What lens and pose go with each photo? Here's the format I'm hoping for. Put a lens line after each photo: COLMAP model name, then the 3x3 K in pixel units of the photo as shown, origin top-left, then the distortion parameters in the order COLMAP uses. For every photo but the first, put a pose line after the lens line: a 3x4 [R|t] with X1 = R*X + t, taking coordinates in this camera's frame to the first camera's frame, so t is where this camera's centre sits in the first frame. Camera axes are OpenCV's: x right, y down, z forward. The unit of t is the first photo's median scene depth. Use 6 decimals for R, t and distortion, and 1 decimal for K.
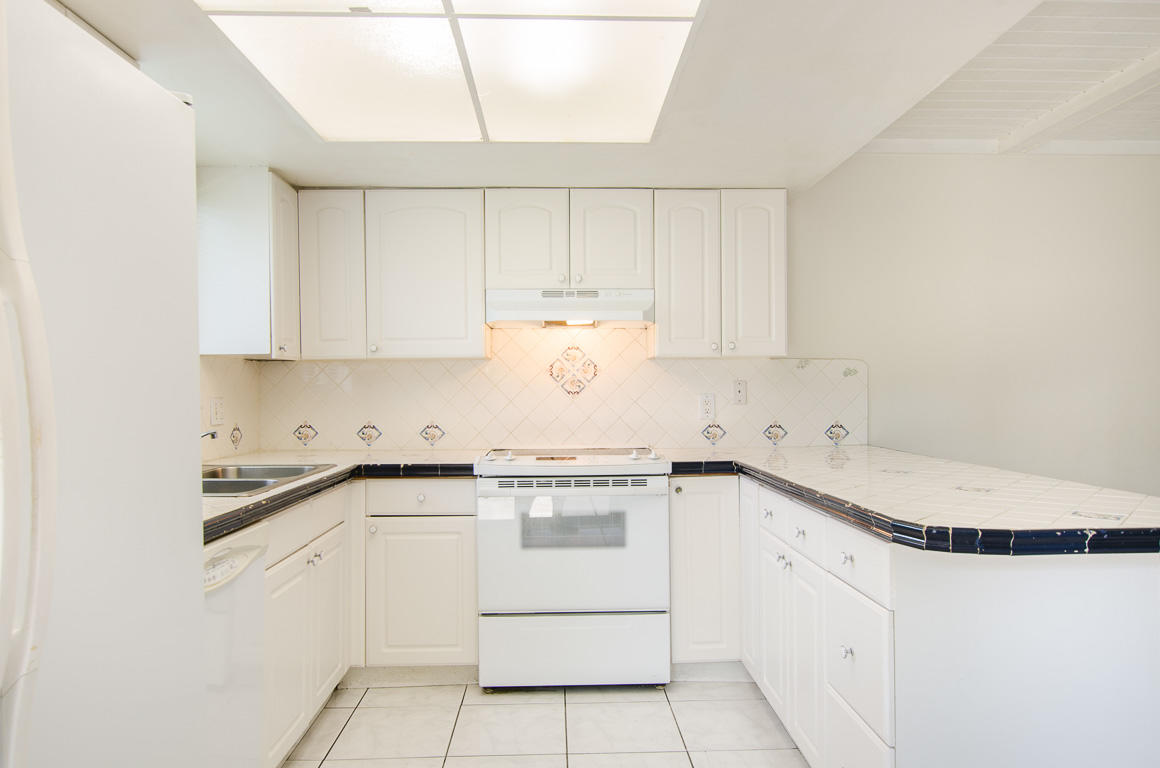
lens RADIAL K [[734.1, 0, 585.0], [0, 734.1, 386.5], [0, 0, 1]] dist [-0.003328, -0.005190]
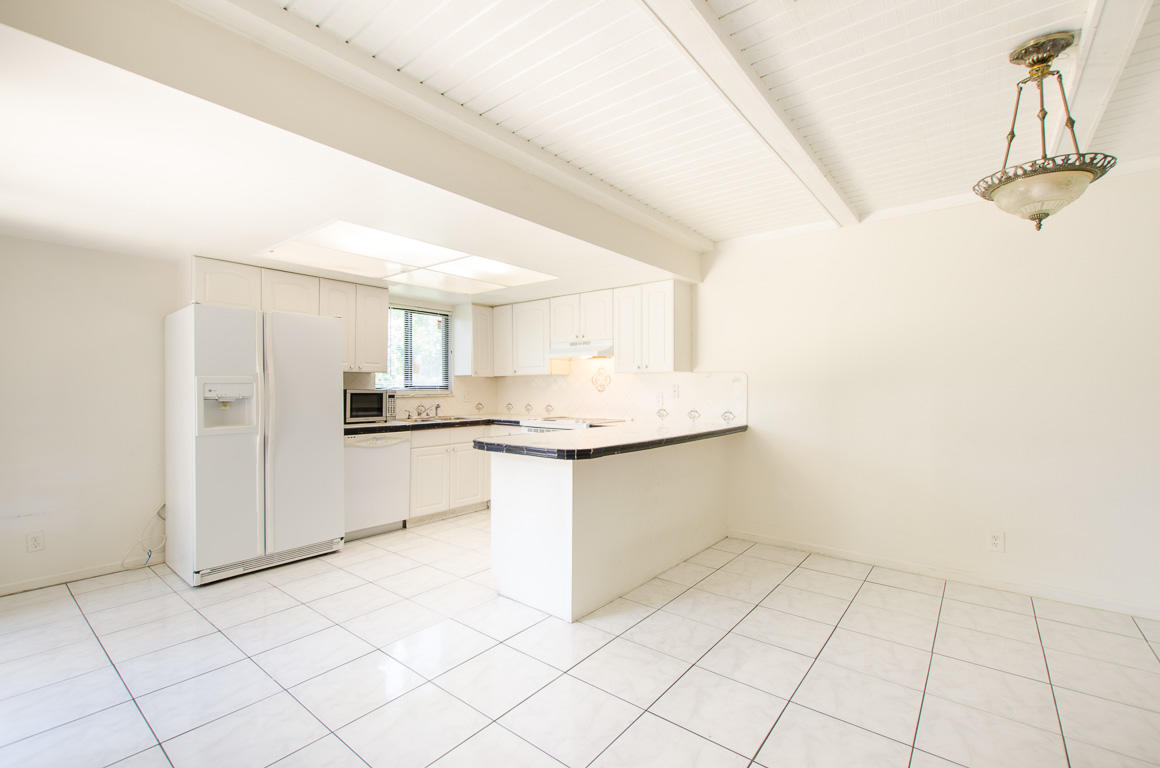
lens RADIAL K [[502.2, 0, 577.9], [0, 502.2, 386.9], [0, 0, 1]] dist [0.002924, 0.000205]
pose [[0.753460, 0.003962, -0.657482, 0.963272], [-0.001043, 0.999988, 0.004831, -0.010244], [0.657493, -0.002954, 0.753455, -0.091106]]
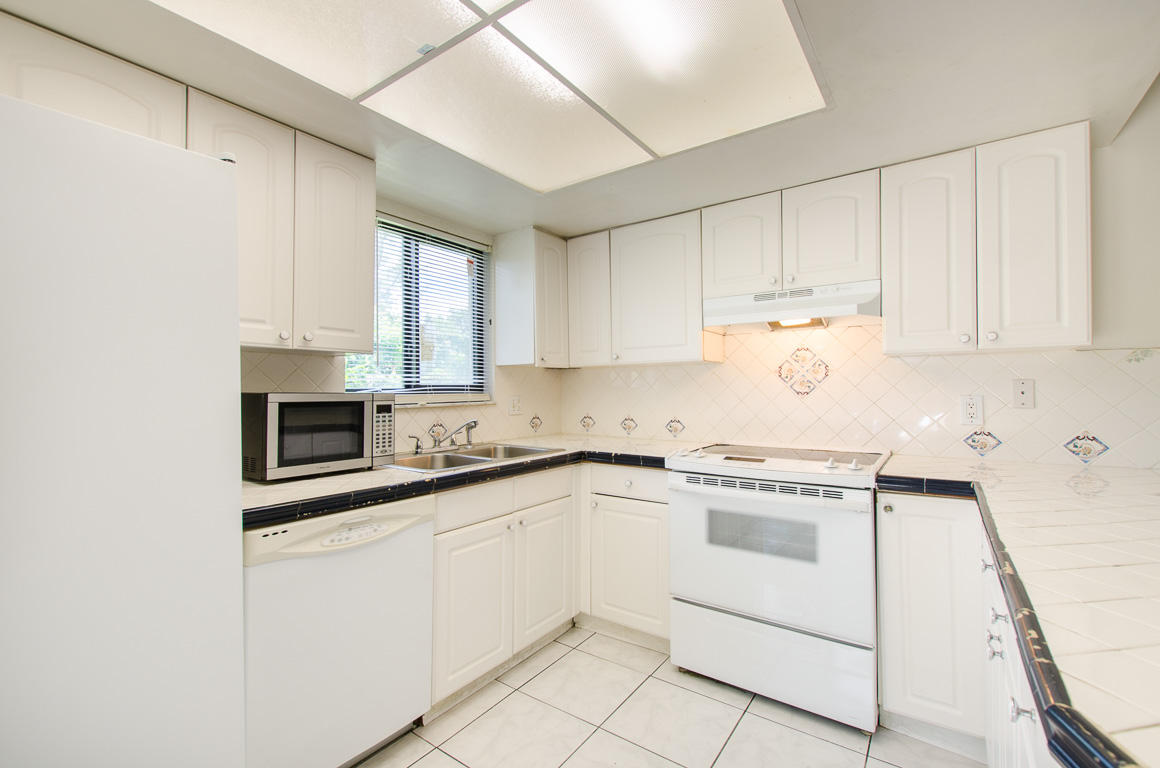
lens RADIAL K [[502.2, 0, 577.9], [0, 502.2, 386.9], [0, 0, 1]] dist [0.002924, 0.000205]
pose [[0.789087, -0.001848, -0.614279, 0.189313], [0.003266, 0.999994, 0.001187, -0.002235], [0.614273, -0.002943, 0.789088, 0.298026]]
